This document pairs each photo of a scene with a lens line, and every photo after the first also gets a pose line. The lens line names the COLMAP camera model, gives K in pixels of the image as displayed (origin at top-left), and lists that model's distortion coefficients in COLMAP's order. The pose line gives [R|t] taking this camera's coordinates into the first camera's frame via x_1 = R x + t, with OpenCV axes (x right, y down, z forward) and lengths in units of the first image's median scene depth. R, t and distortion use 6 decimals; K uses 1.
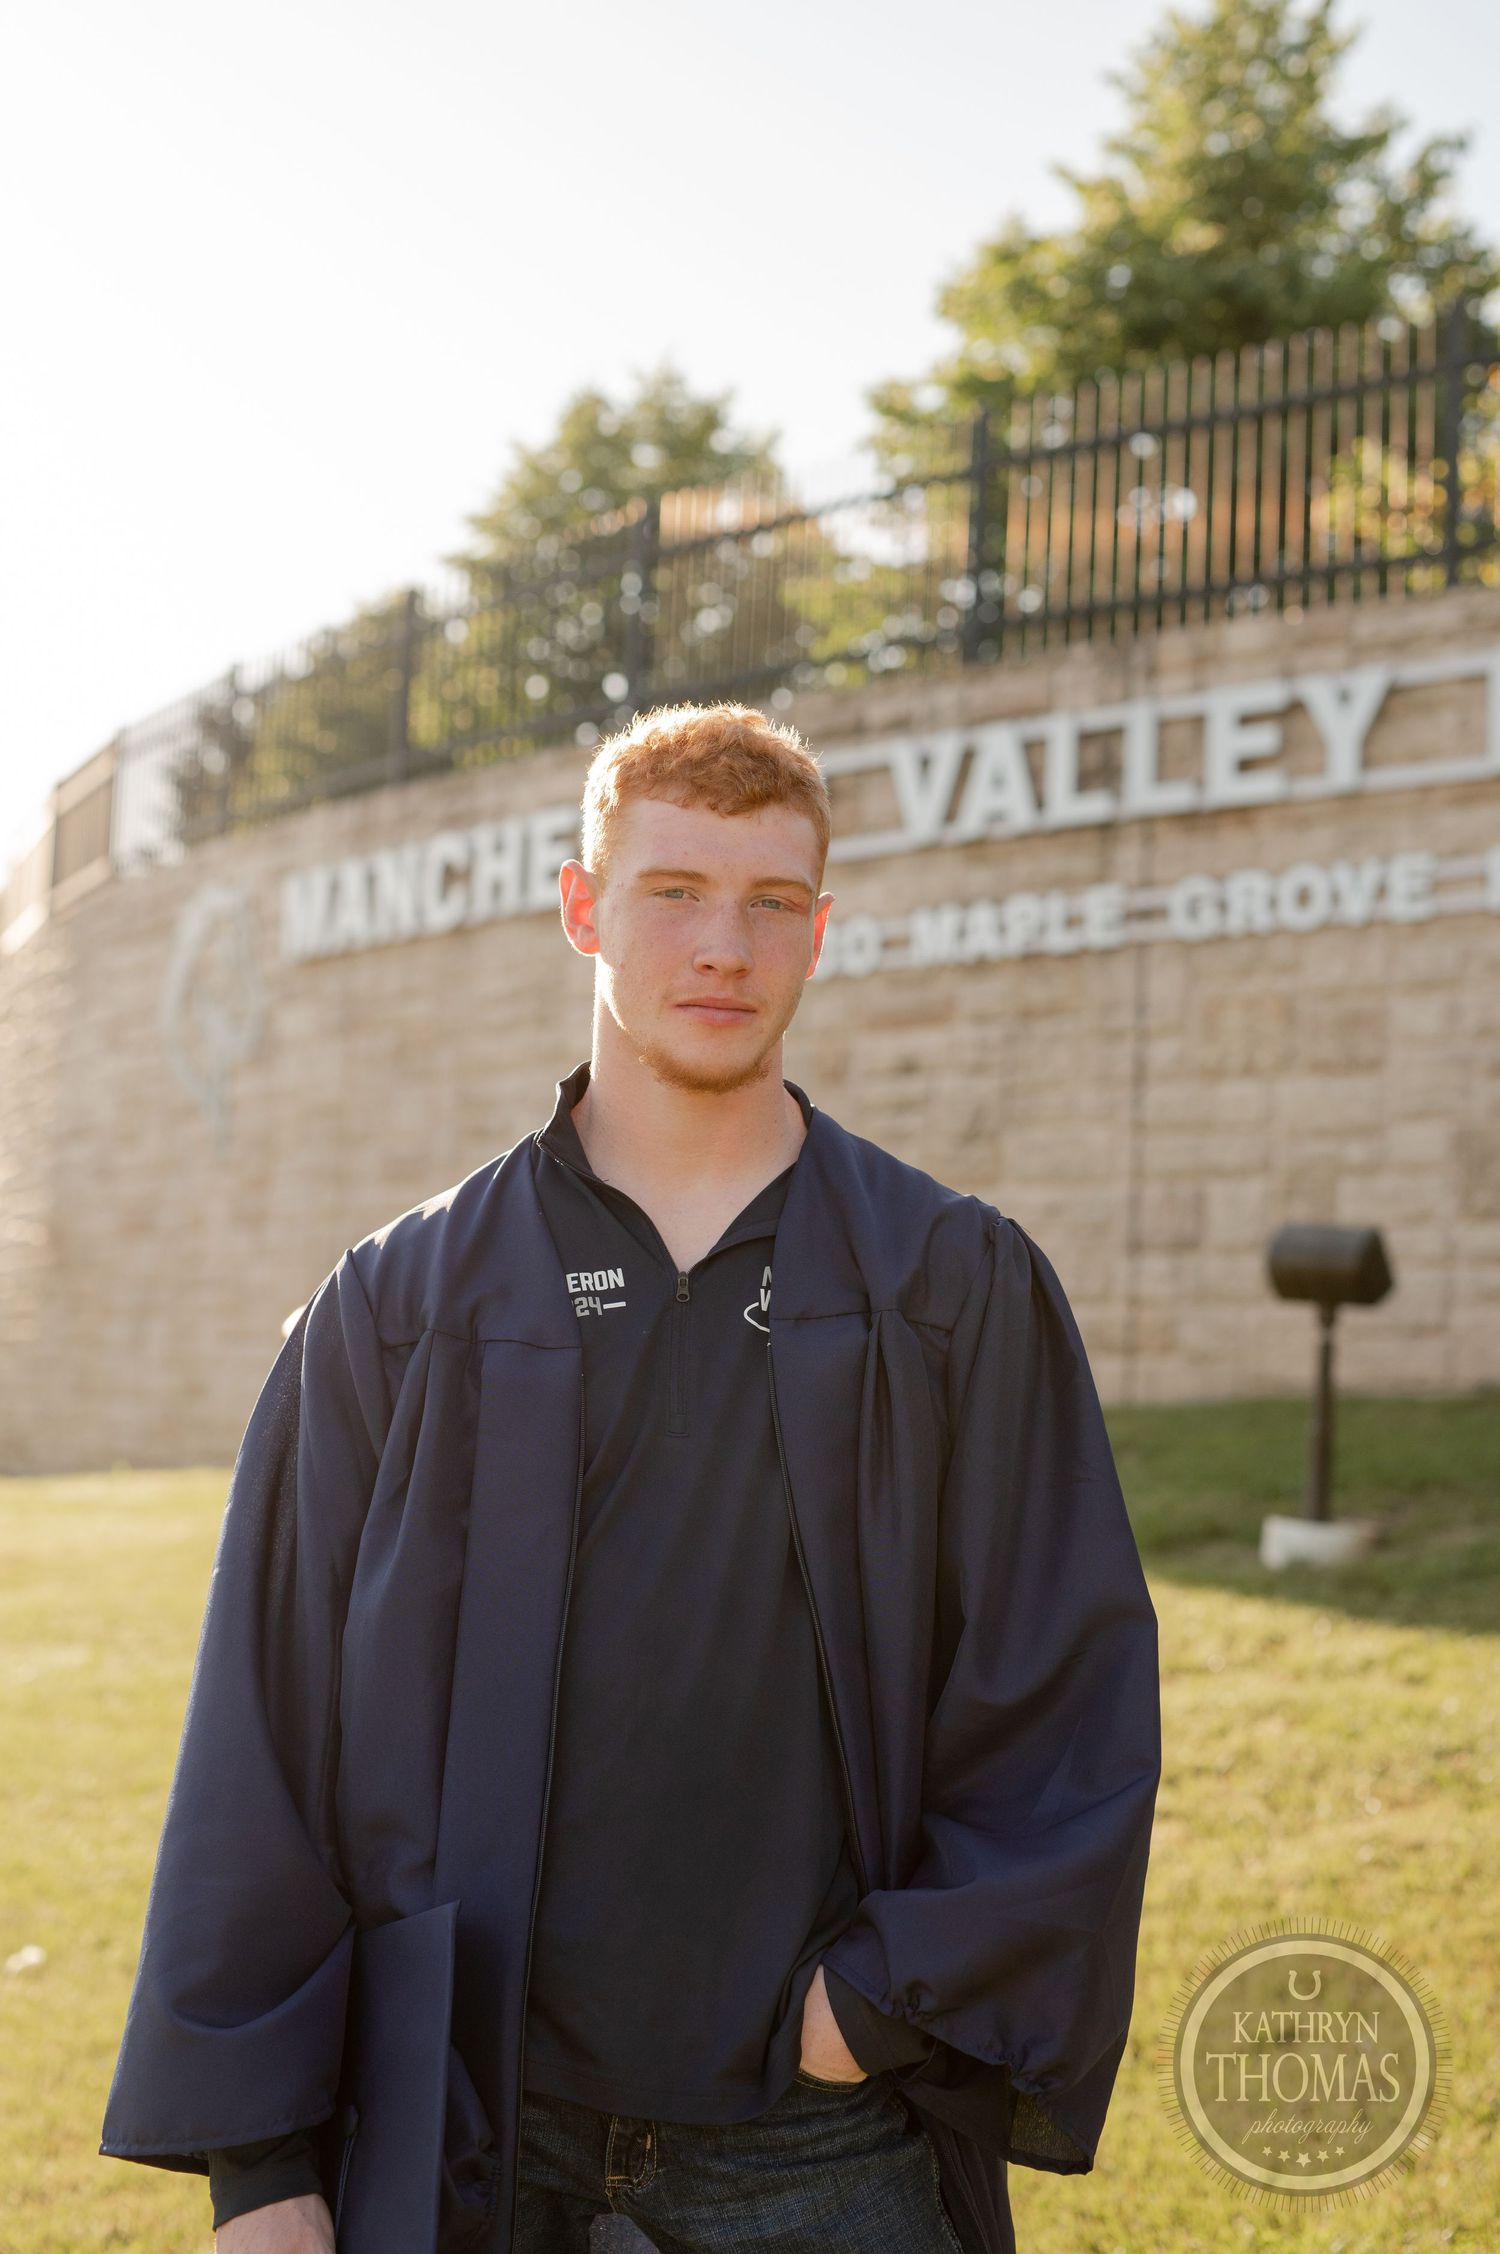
lens RADIAL K [[3370.0, 0, 653.2], [0, 3370.0, 1132.7], [0, 0, 1]] dist [-0.010493, -0.045452]
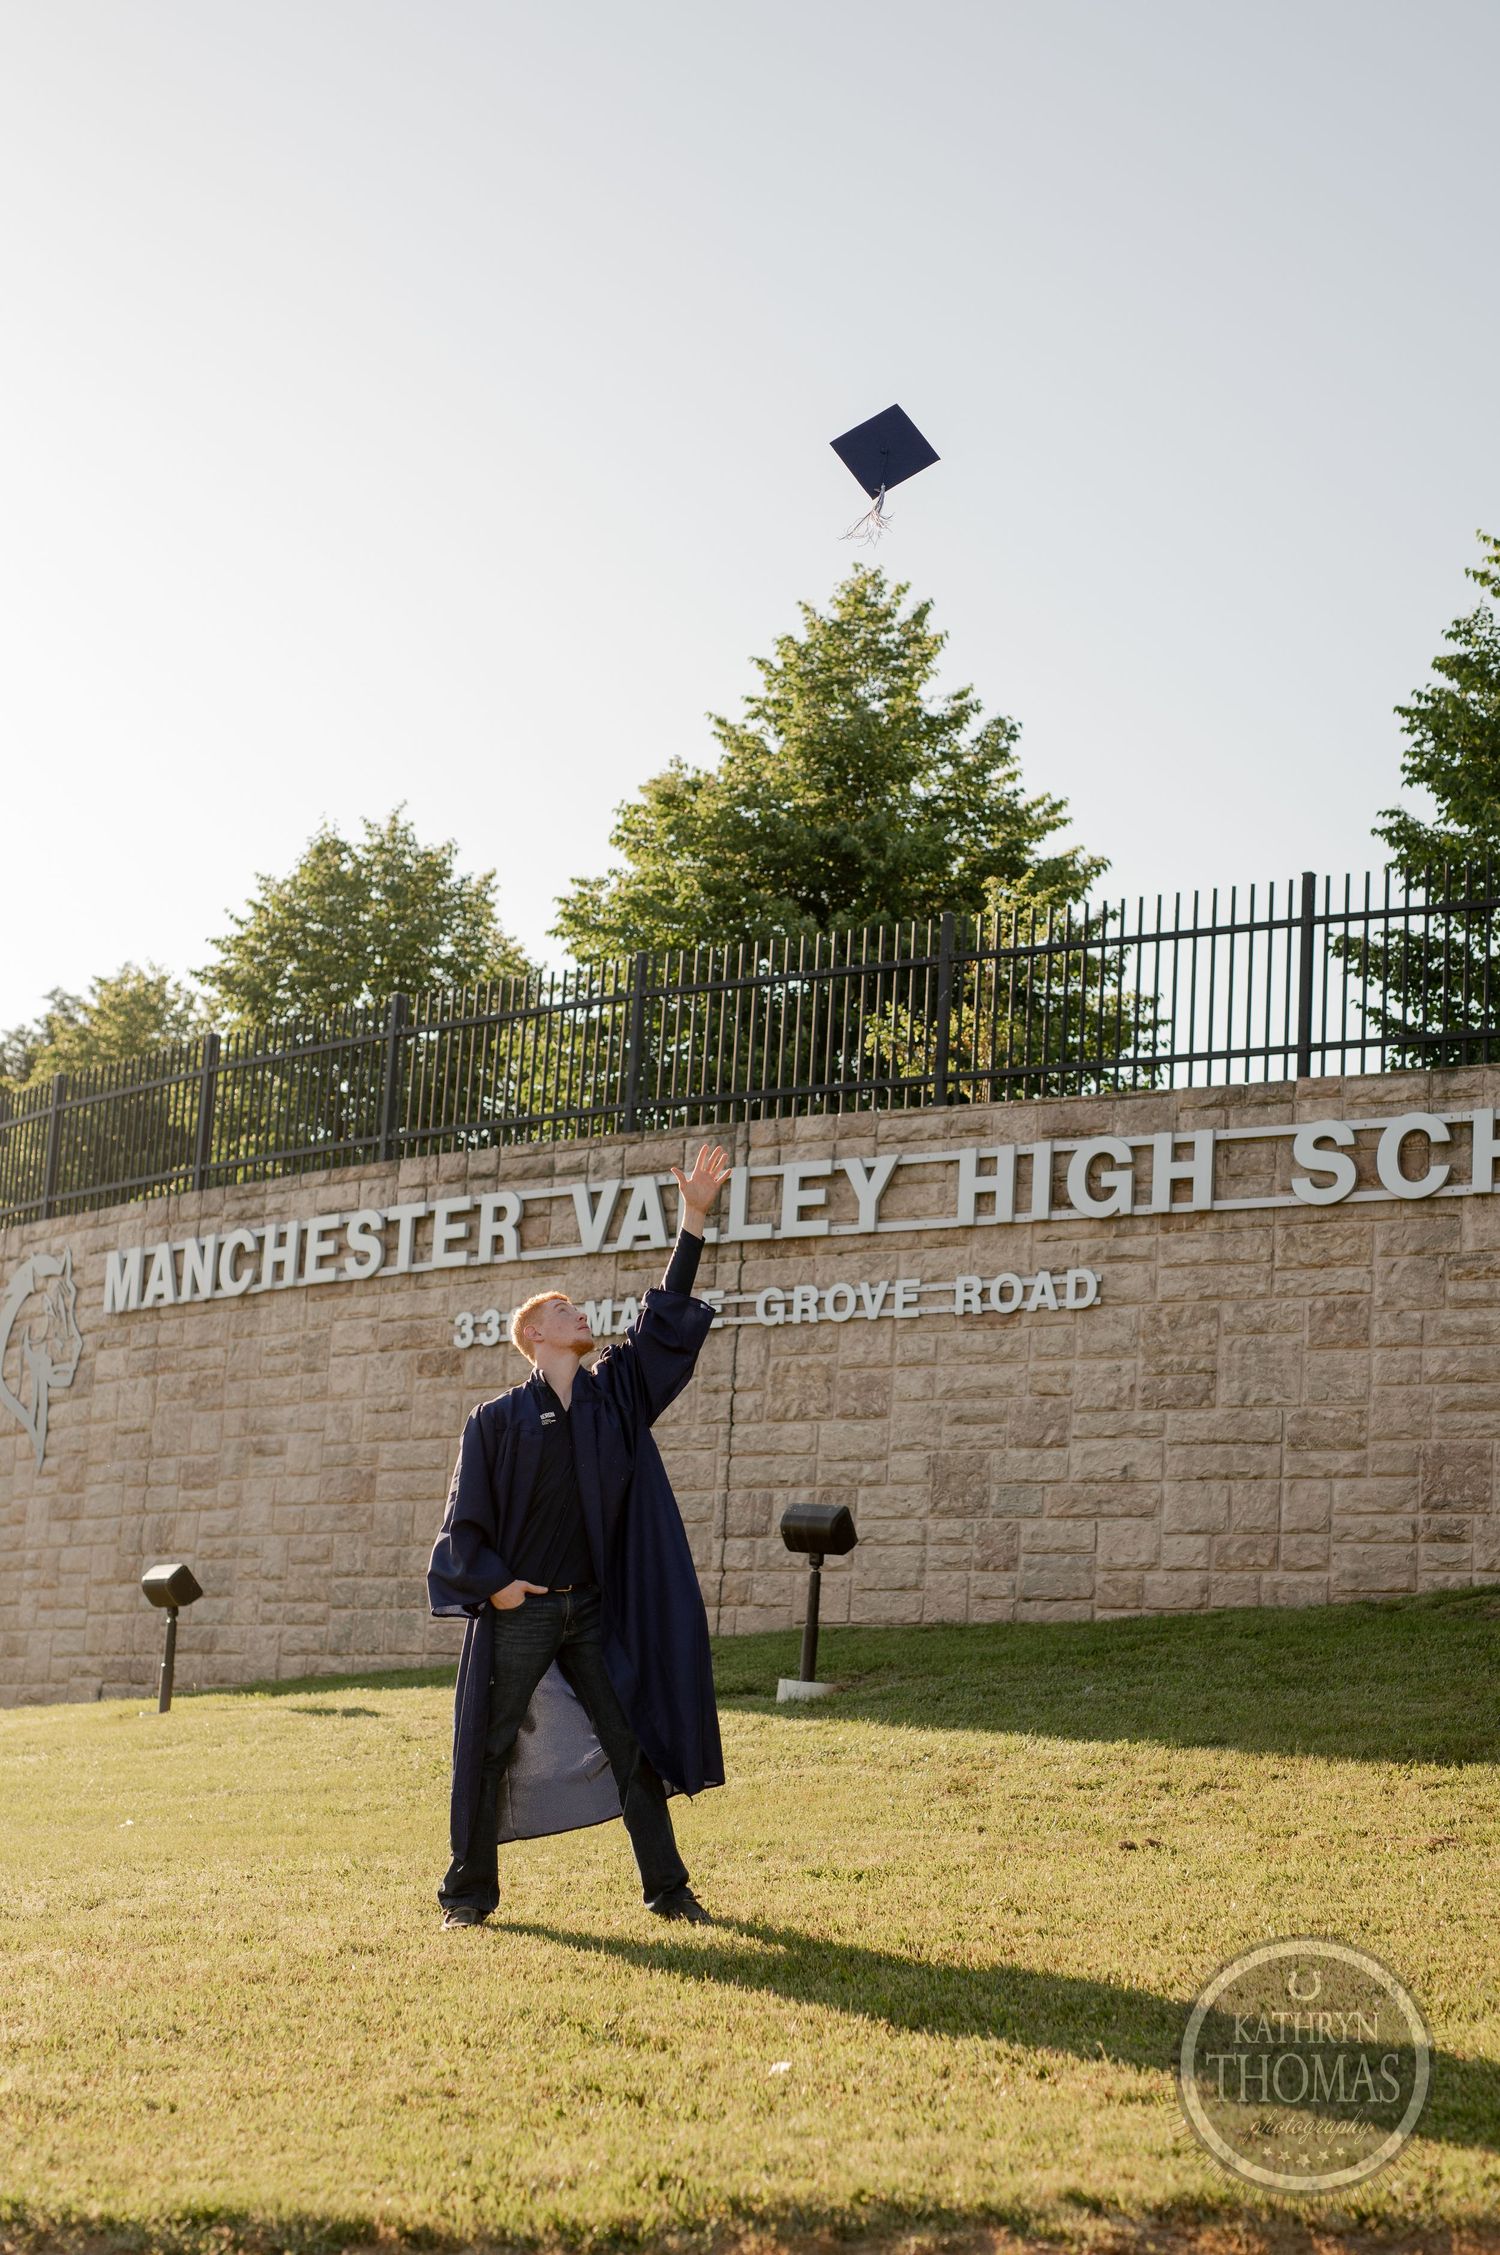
lens RADIAL K [[3379.4, 0, 747.1], [0, 3379.4, 1227.8], [0, 0, 1]] dist [-0.007812, 0.158958]
pose [[0.991972, 0.034143, 0.121760, -0.032322], [-0.024810, 0.996694, -0.077365, 0.014611], [-0.123999, 0.073723, 0.989540, -0.472244]]
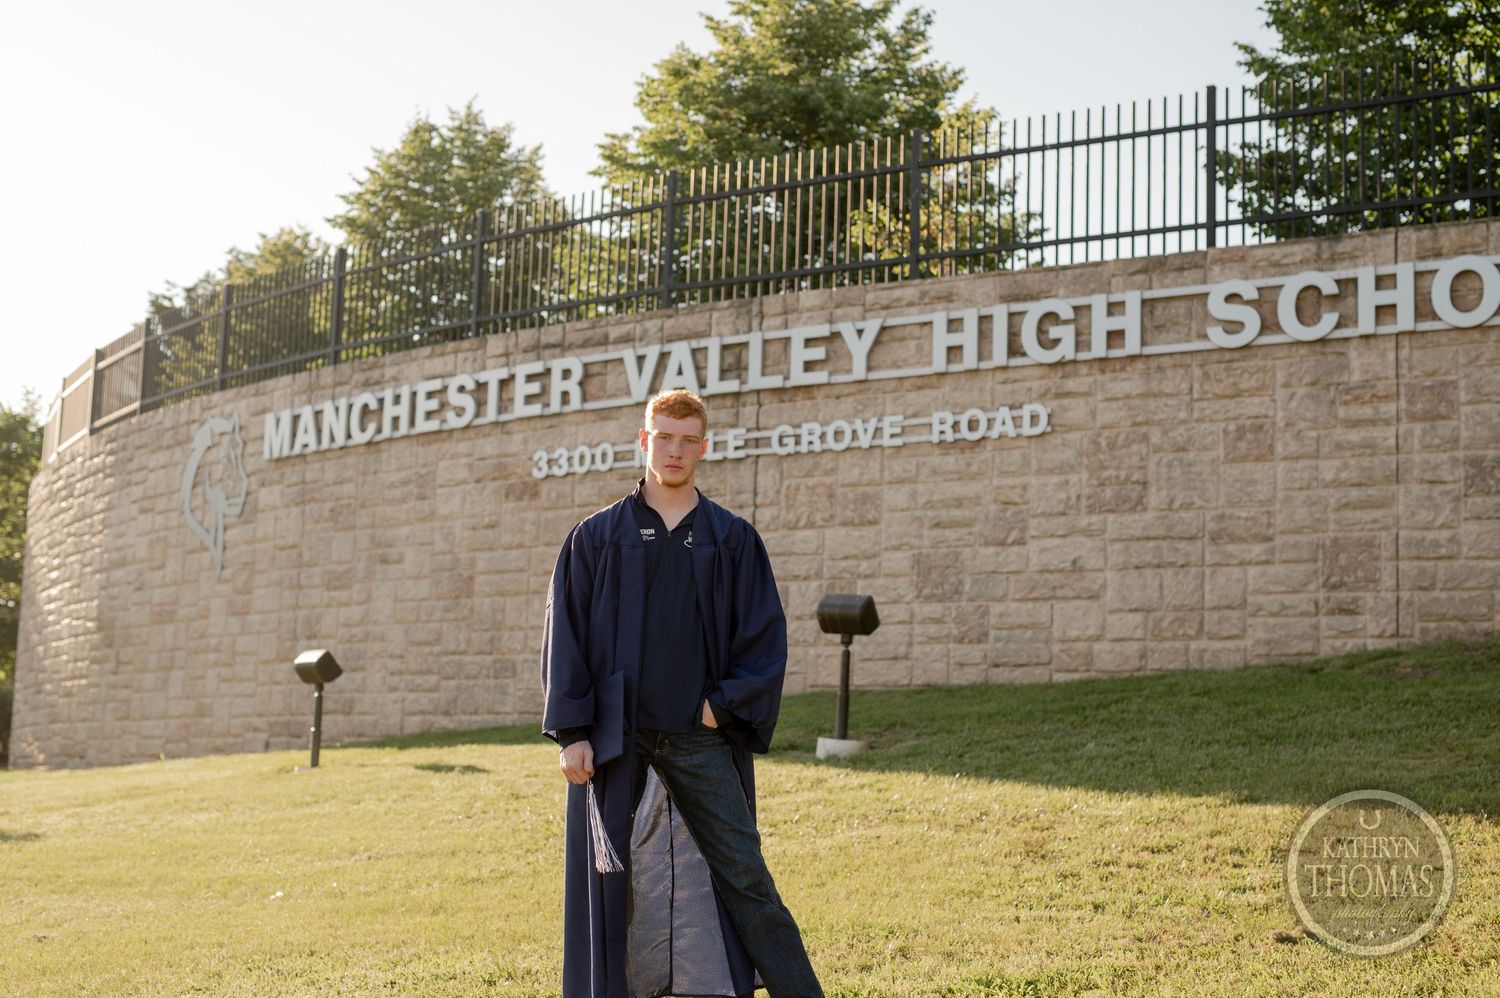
lens RADIAL K [[2199.5, 0, 752.5], [0, 2199.5, 482.6], [0, 0, 1]] dist [0.011422, -0.009240]
pose [[0.988947, 0.012238, 0.147767, -0.039582], [-0.005635, 0.998970, -0.045023, 0.013739], [-0.148166, 0.043693, 0.987997, -0.225560]]
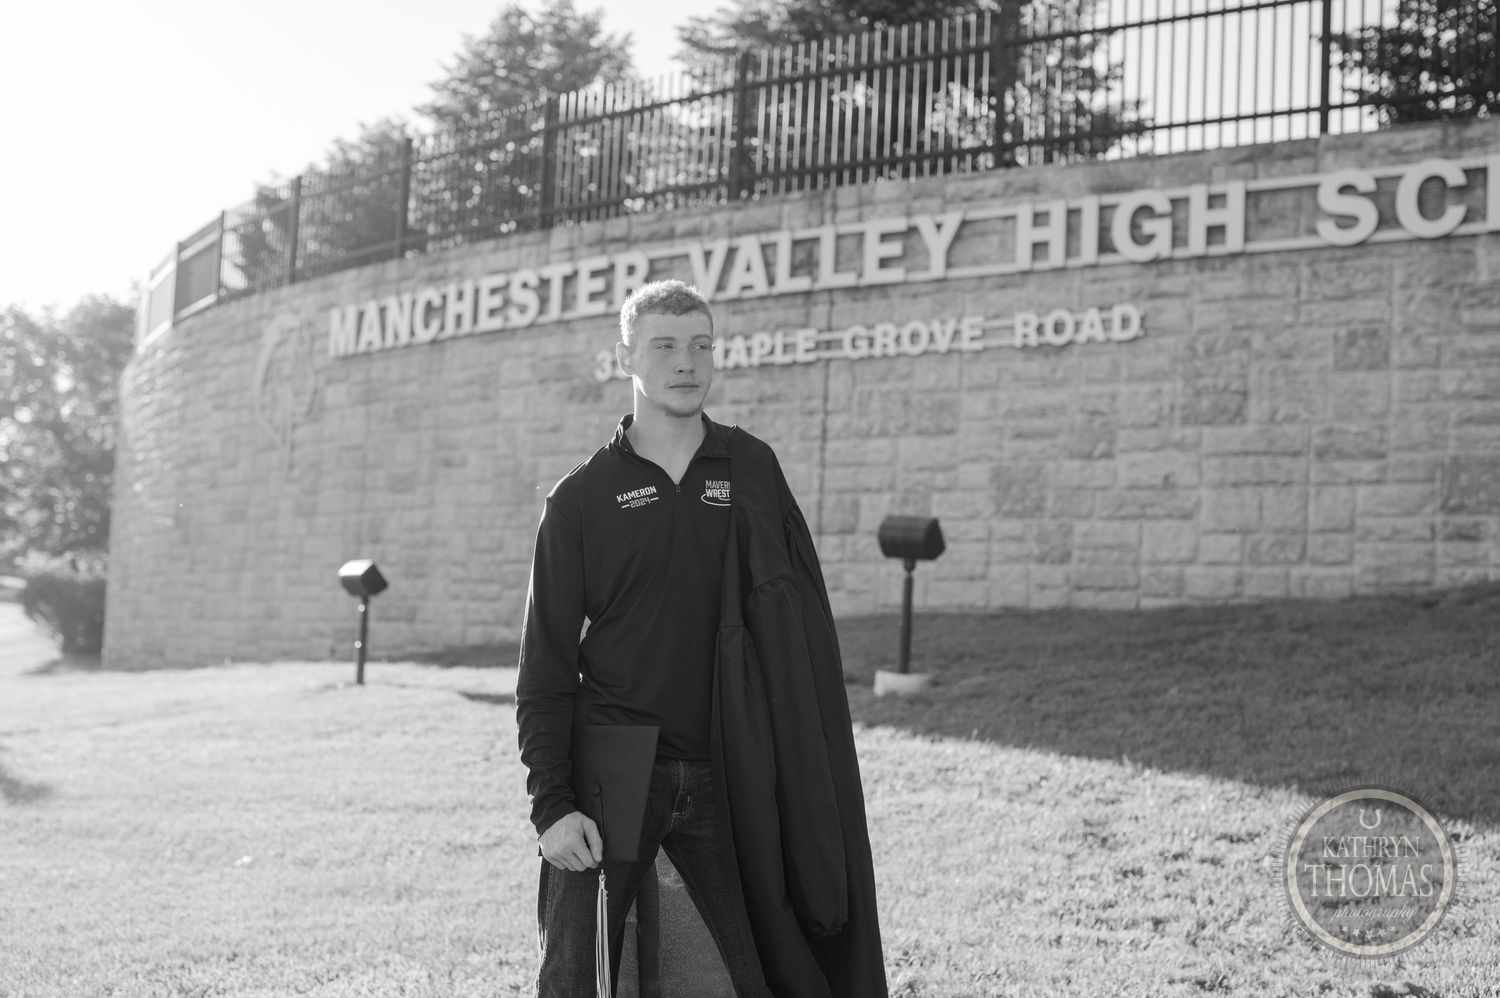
lens RADIAL K [[2171.2, 0, 733.9], [0, 2171.2, 494.7], [0, 0, 1]] dist [-0.000674, 0.053169]
pose [[0.996052, 0.012665, 0.087865, -0.003728], [-0.013772, 0.999833, 0.011997, 0.001508], [-0.087699, -0.013159, 0.996060, -0.139969]]
